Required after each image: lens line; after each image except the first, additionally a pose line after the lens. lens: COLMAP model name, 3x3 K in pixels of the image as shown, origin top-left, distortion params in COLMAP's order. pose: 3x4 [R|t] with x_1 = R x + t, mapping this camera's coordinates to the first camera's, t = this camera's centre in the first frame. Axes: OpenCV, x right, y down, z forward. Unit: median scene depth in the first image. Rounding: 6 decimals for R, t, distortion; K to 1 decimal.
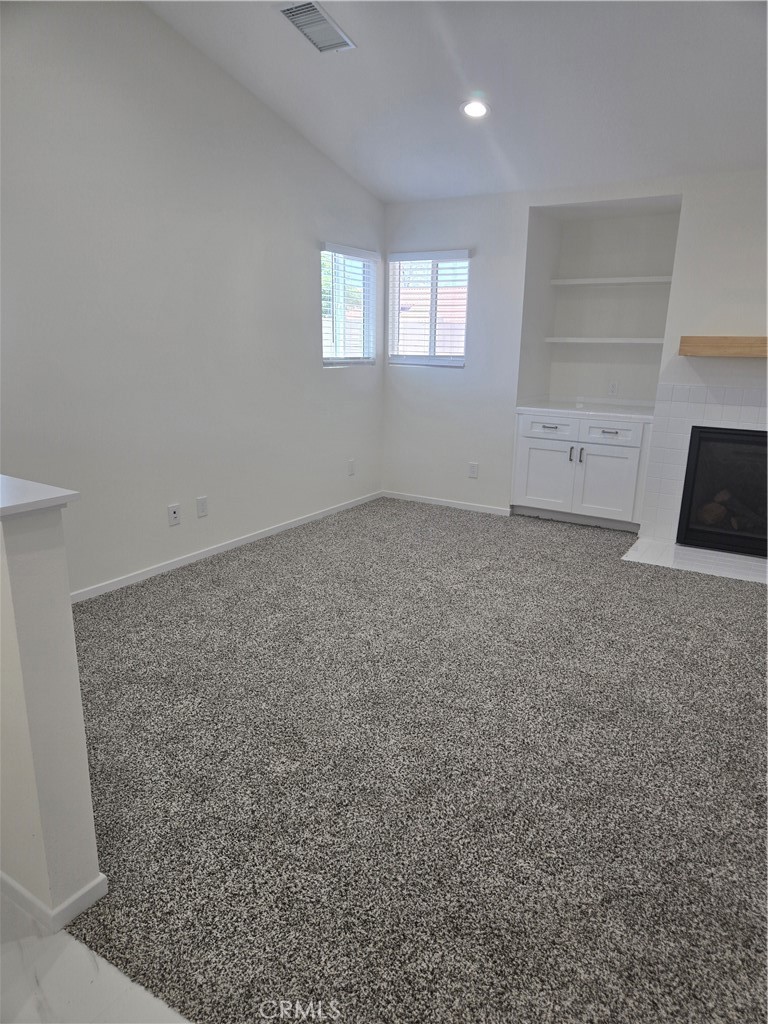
lens RADIAL K [[718.3, 0, 382.6], [0, 718.3, 527.5], [0, 0, 1]] dist [0.064821, -0.000365]
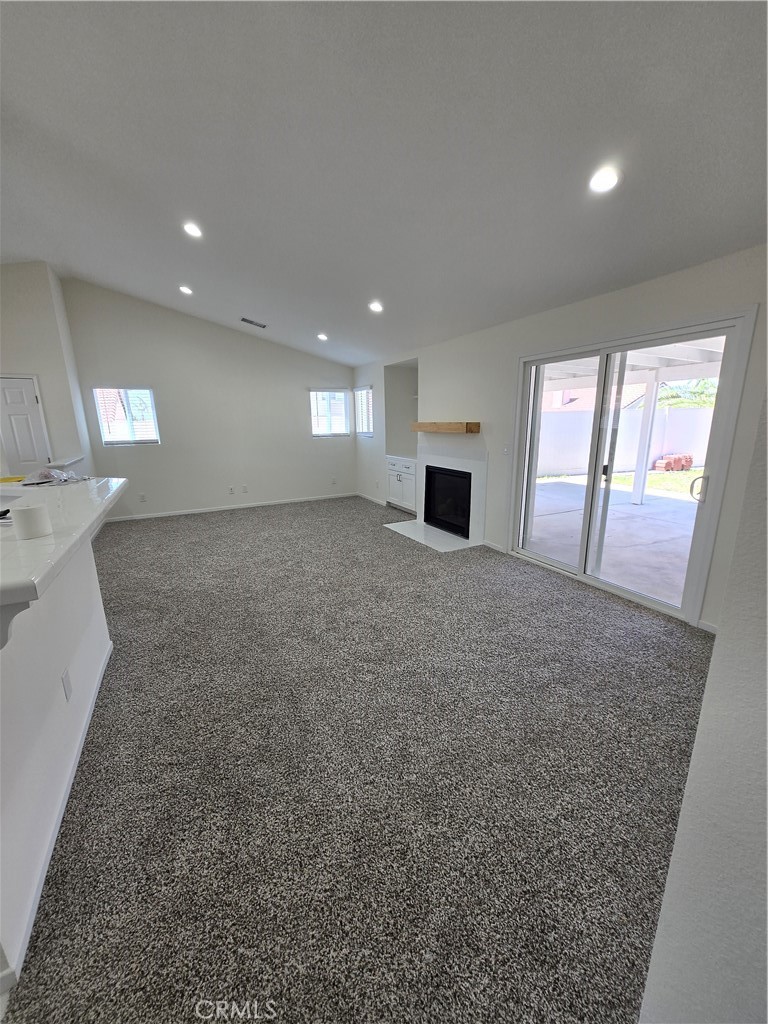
lens RADIAL K [[399.5, 0, 384.3], [0, 399.5, 516.2], [0, 0, 1]] dist [0.001647, 0.000237]
pose [[0.846186, 0.090027, -0.525229, 0.879937], [-0.104476, 0.994525, 0.002148, 0.011455], [0.522546, 0.053056, 0.850958, -0.005283]]
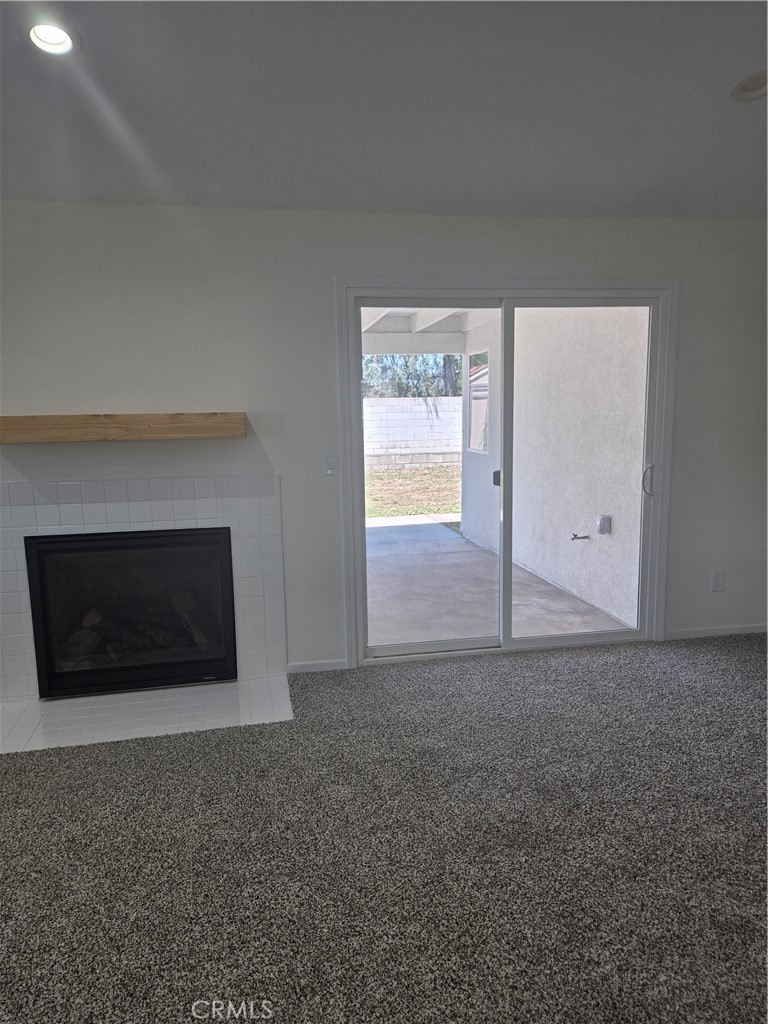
lens RADIAL K [[718.3, 0, 382.6], [0, 718.3, 527.5], [0, 0, 1]] dist [0.064821, -0.000365]
pose [[0.751067, -0.149518, 0.643072, 0.225169], [0.209028, 0.977765, -0.016796, -0.061125], [-0.626263, 0.147036, 0.765621, 0.219541]]
